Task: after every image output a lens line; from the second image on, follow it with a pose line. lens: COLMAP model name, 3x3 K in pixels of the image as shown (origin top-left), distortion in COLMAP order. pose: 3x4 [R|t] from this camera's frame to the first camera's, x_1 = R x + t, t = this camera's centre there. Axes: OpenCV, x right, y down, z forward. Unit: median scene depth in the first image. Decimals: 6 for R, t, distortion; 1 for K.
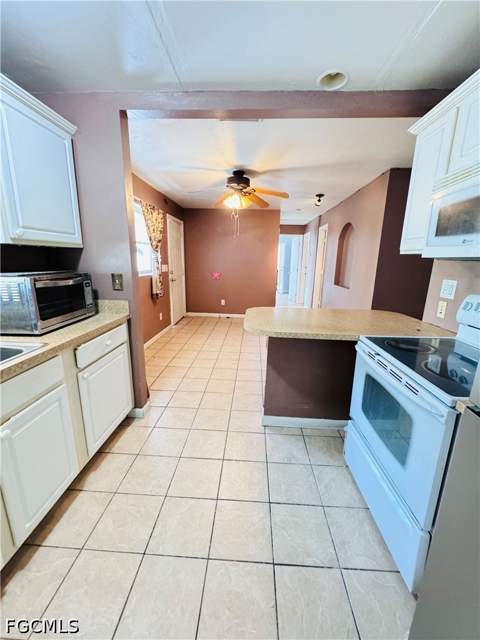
lens RADIAL K [[257.0, 0, 241.3], [0, 257.0, 318.4], [0, 0, 1]] dist [0.000013, -0.000252]
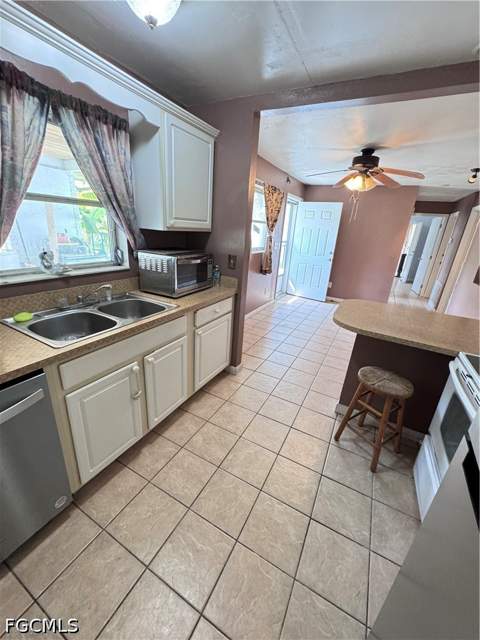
lens RADIAL K [[257.0, 0, 241.3], [0, 257.0, 318.4], [0, 0, 1]] dist [0.000013, -0.000252]
pose [[0.904796, 0.186209, -0.382976, 0.085887], [-0.146809, 0.980593, 0.129936, -0.053272], [0.399739, -0.061341, 0.914574, -0.129054]]
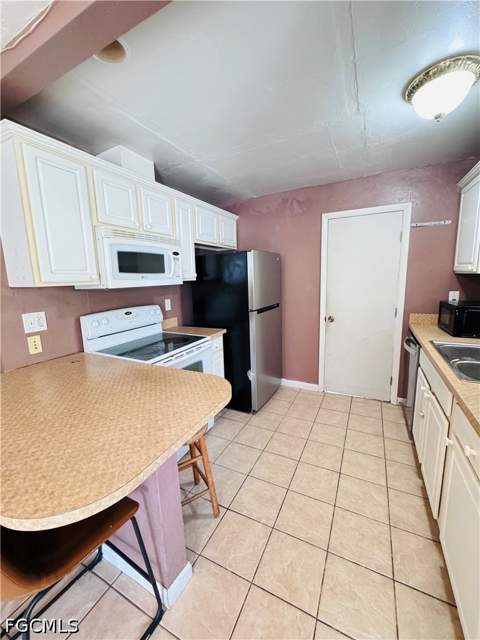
lens RADIAL K [[257.0, 0, 241.3], [0, 257.0, 318.4], [0, 0, 1]] dist [0.000013, -0.000252]
pose [[-0.913077, -0.062718, 0.402935, -0.291971], [0.099101, 0.924351, 0.368448, -0.431627], [-0.395562, 0.376353, -0.837788, 1.604635]]
